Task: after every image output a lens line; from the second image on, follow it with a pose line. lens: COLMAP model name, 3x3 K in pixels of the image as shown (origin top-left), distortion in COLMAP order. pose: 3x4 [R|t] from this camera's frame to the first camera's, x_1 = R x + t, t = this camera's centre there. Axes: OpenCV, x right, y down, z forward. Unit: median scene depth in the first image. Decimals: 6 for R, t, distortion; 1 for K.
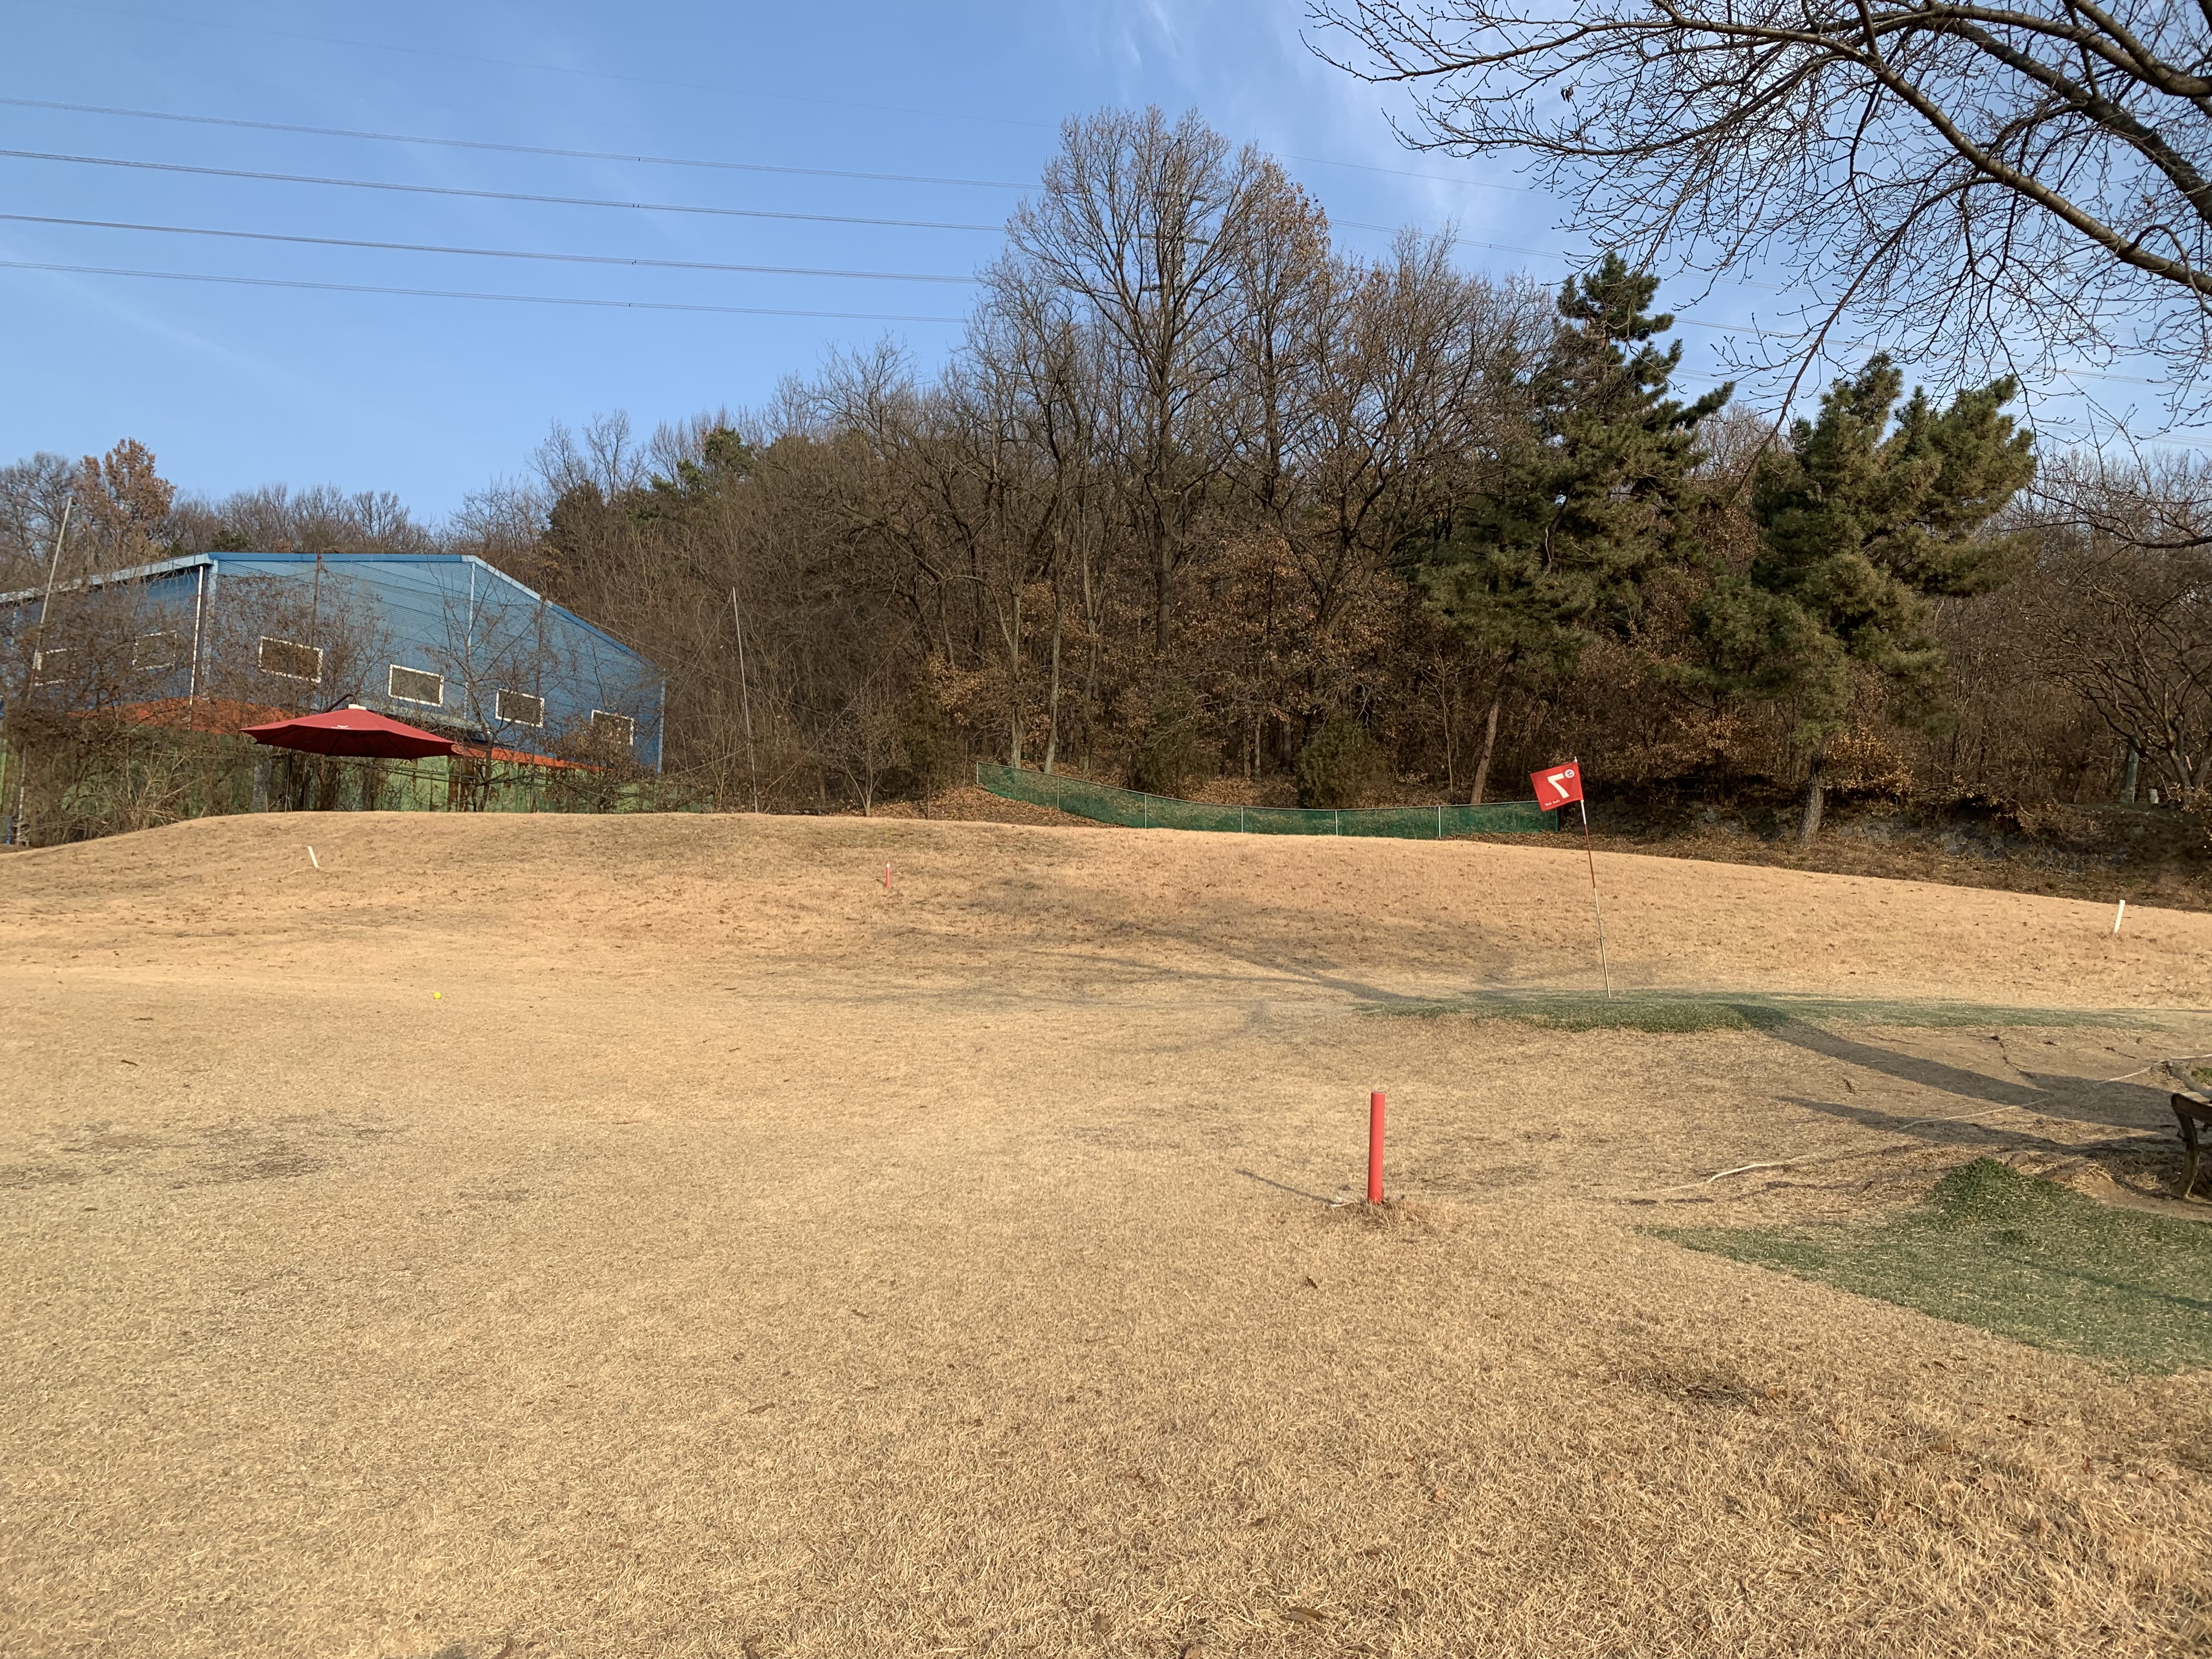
lens RADIAL K [[1695.2, 0, 1152.7], [0, 1695.2, 822.8], [0, 0, 1]] dist [0.026078, -0.029113]
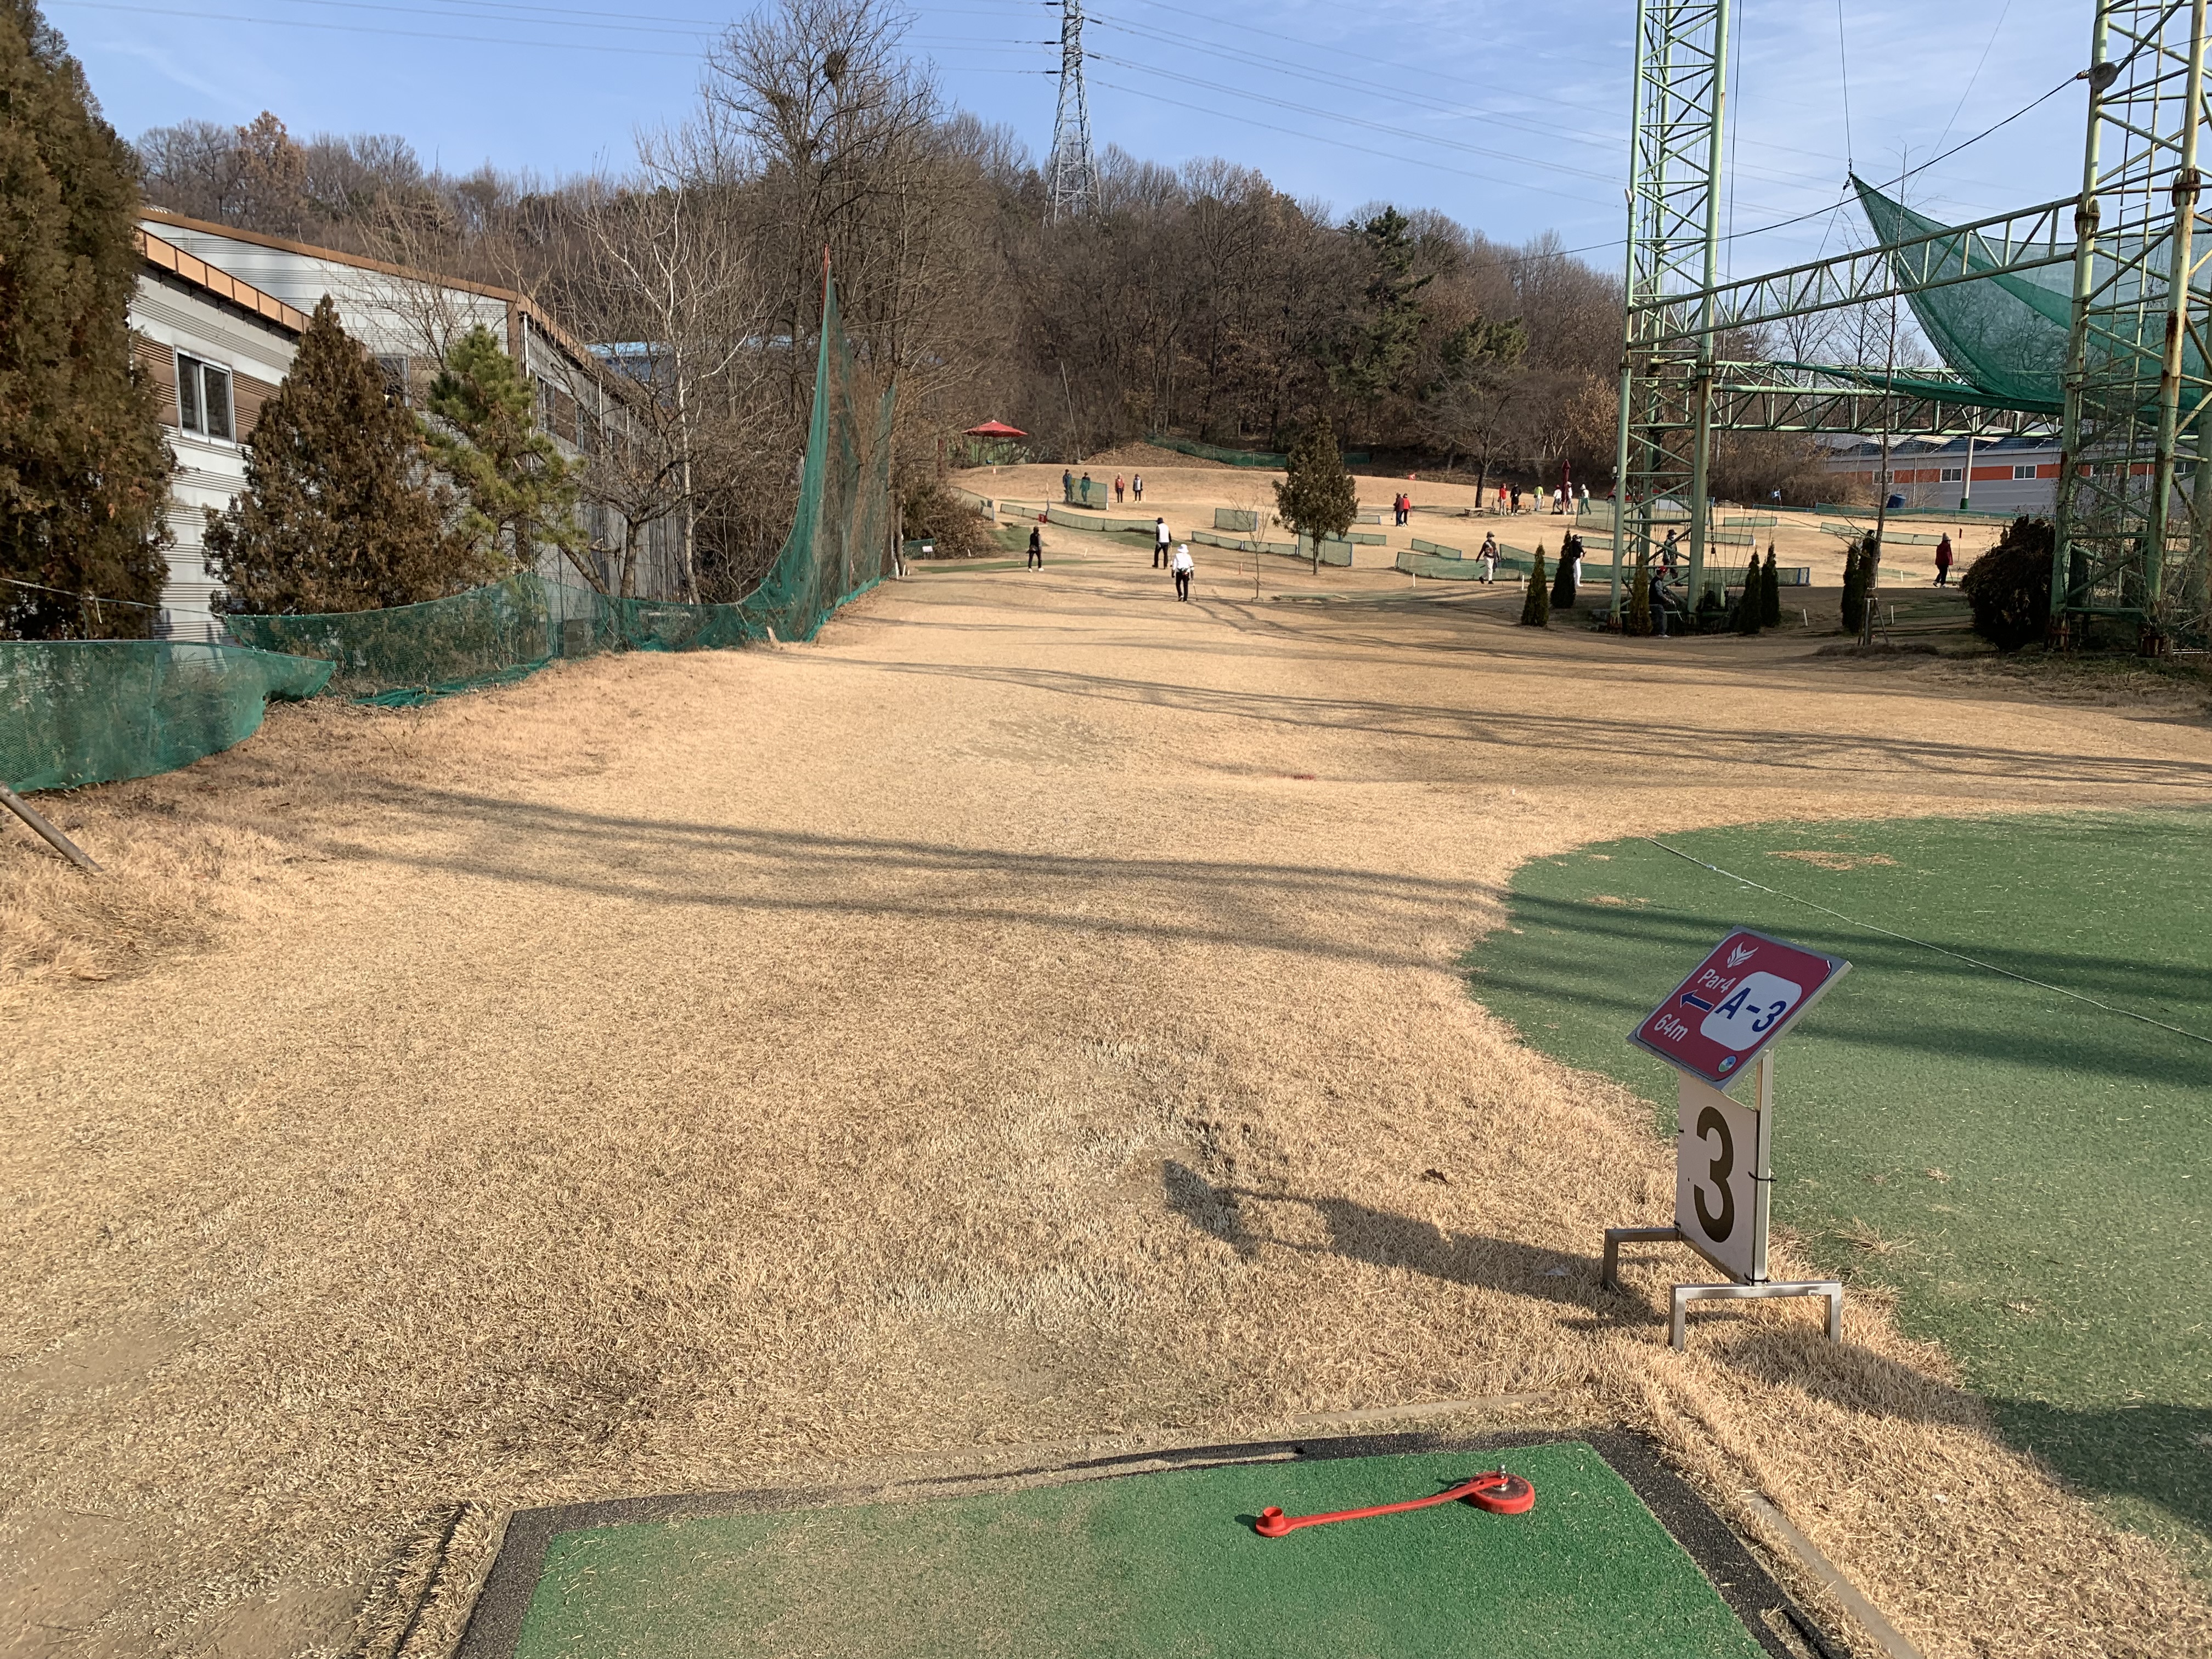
lens RADIAL K [[1695.2, 0, 1108.4], [0, 1695.2, 823.0], [0, 0, 1]] dist [0.026078, -0.029113]
pose [[0.987521, -0.025938, 0.155337, -0.555740], [-0.013364, 0.968984, 0.246761, -0.092324], [-0.156920, -0.245758, 0.956546, -1.547605]]
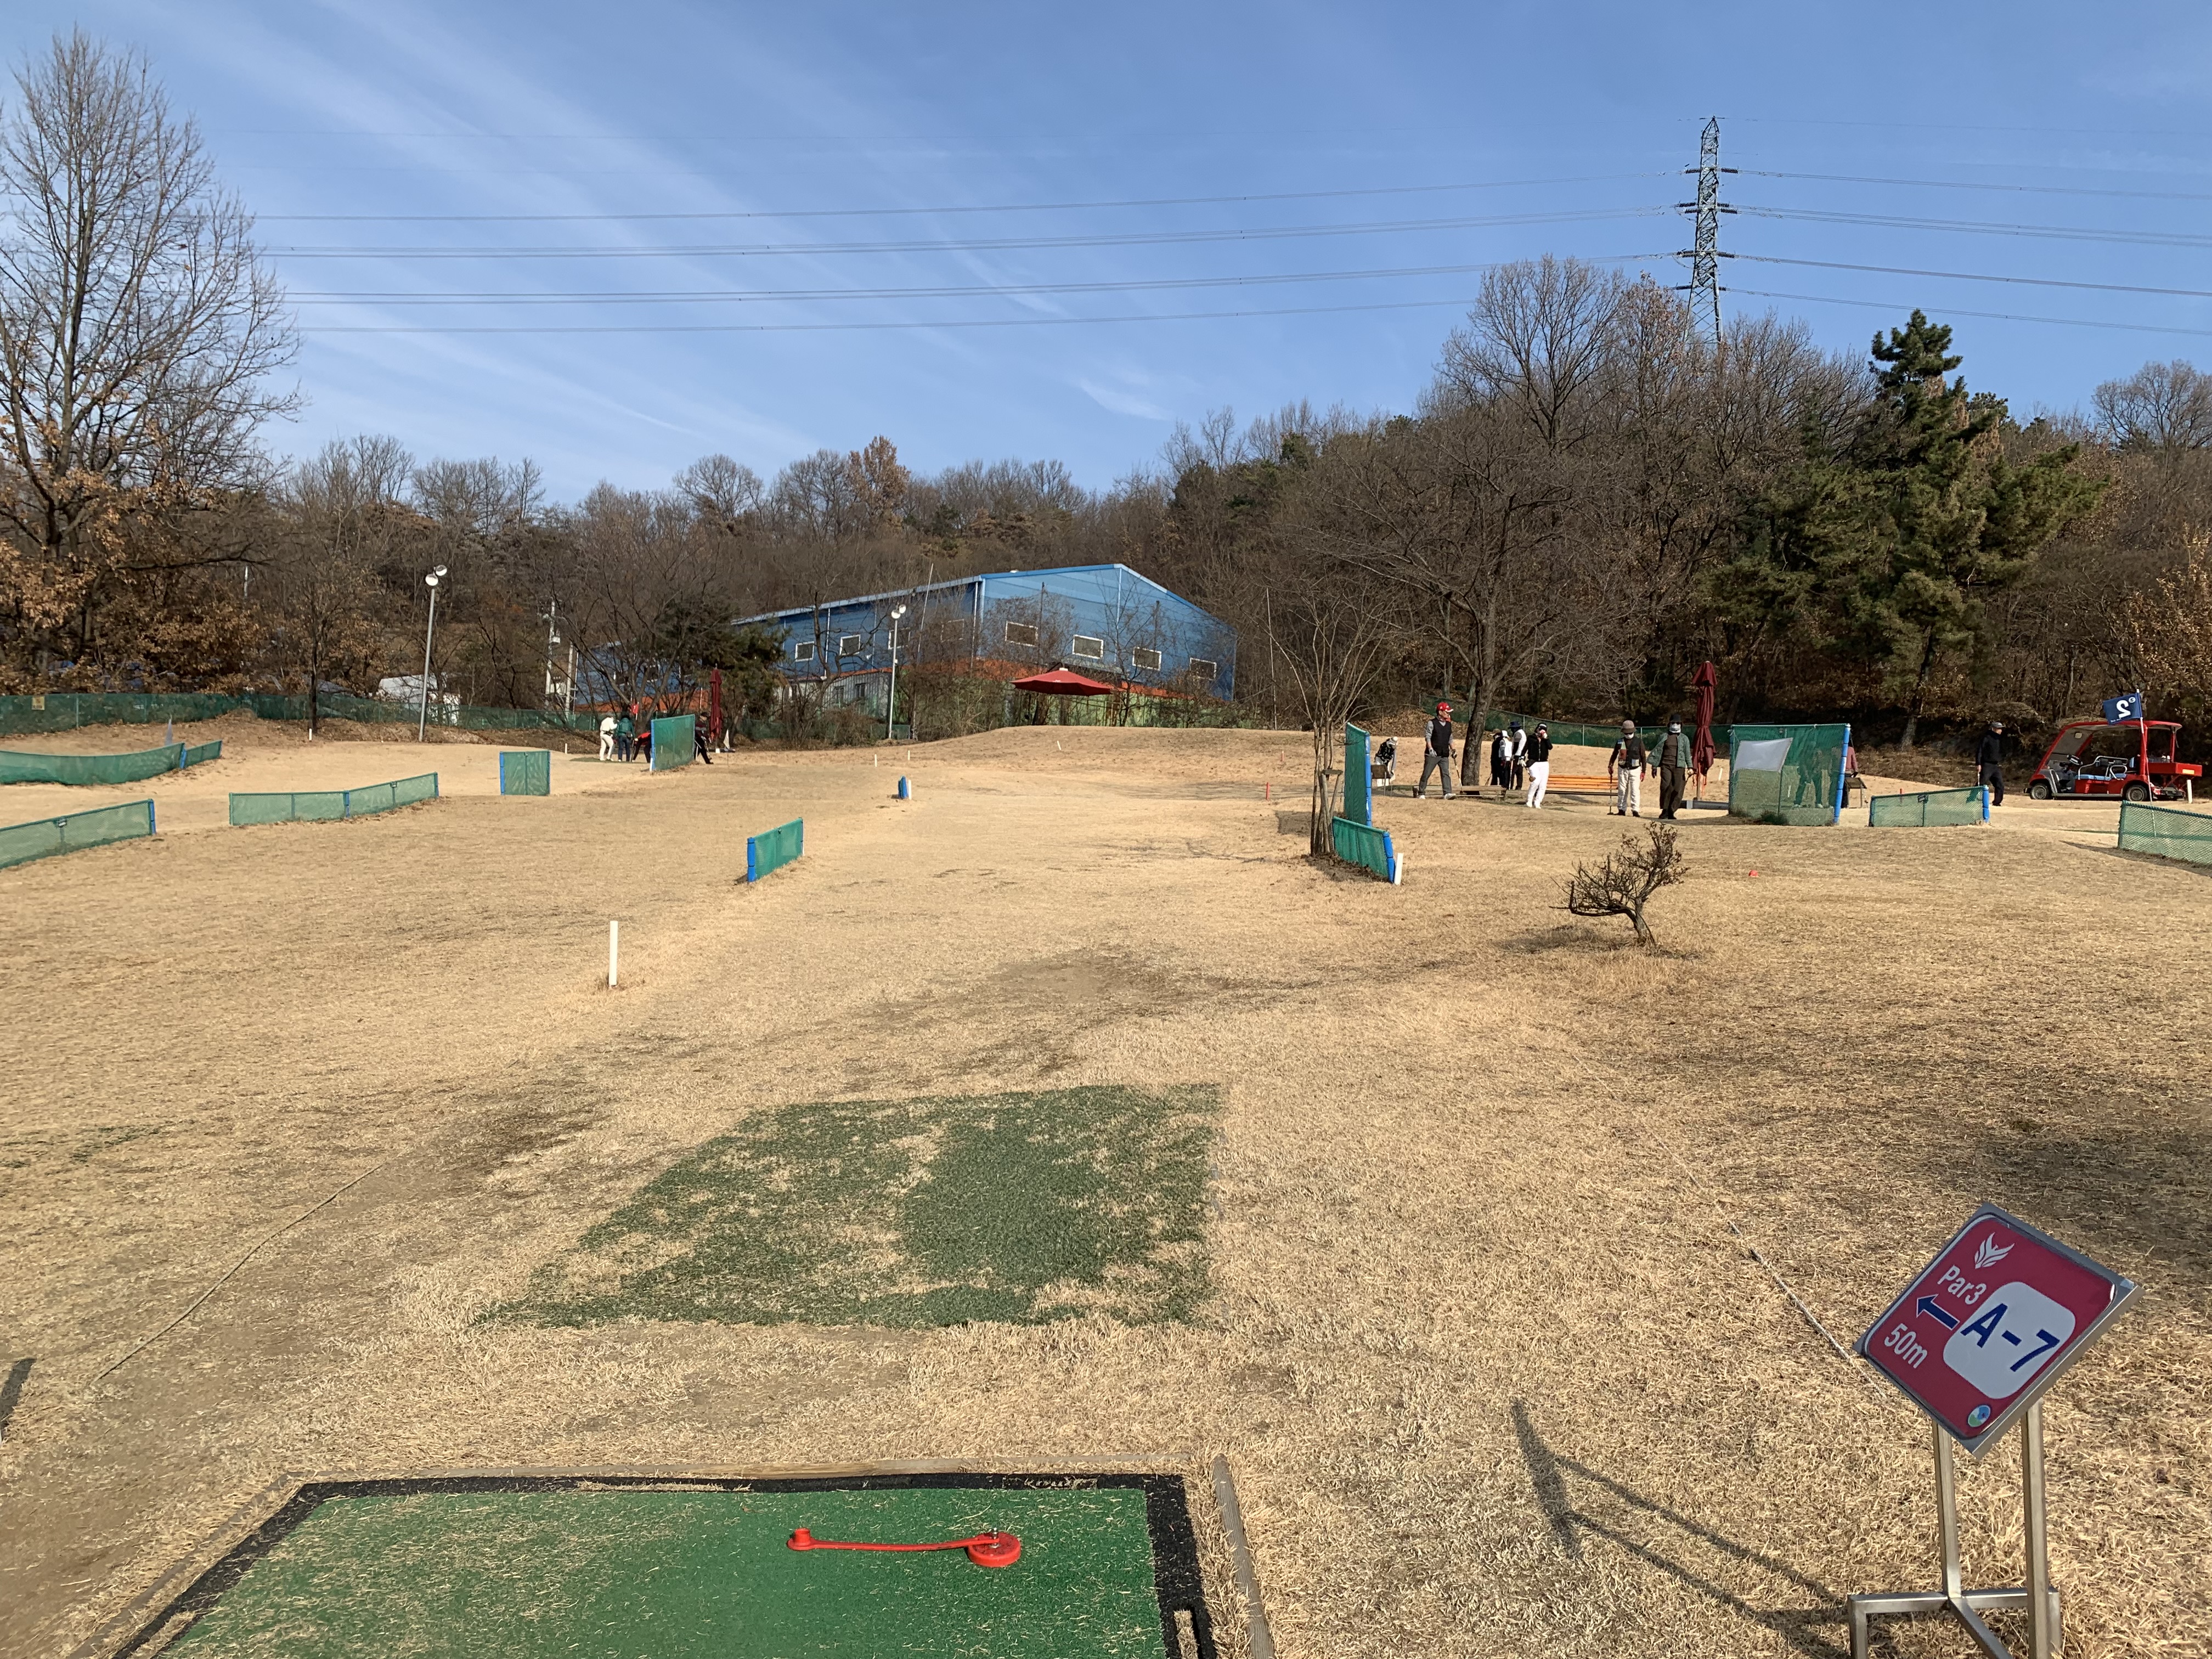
lens RADIAL K [[1695.2, 0, 1121.7], [0, 1695.2, 820.8], [0, 0, 1]] dist [0.026078, -0.029113]
pose [[0.930177, 0.029872, -0.365893, 0.210653], [-0.010516, 0.998443, 0.054781, -0.002602], [0.366960, -0.047108, 0.929043, -0.537999]]
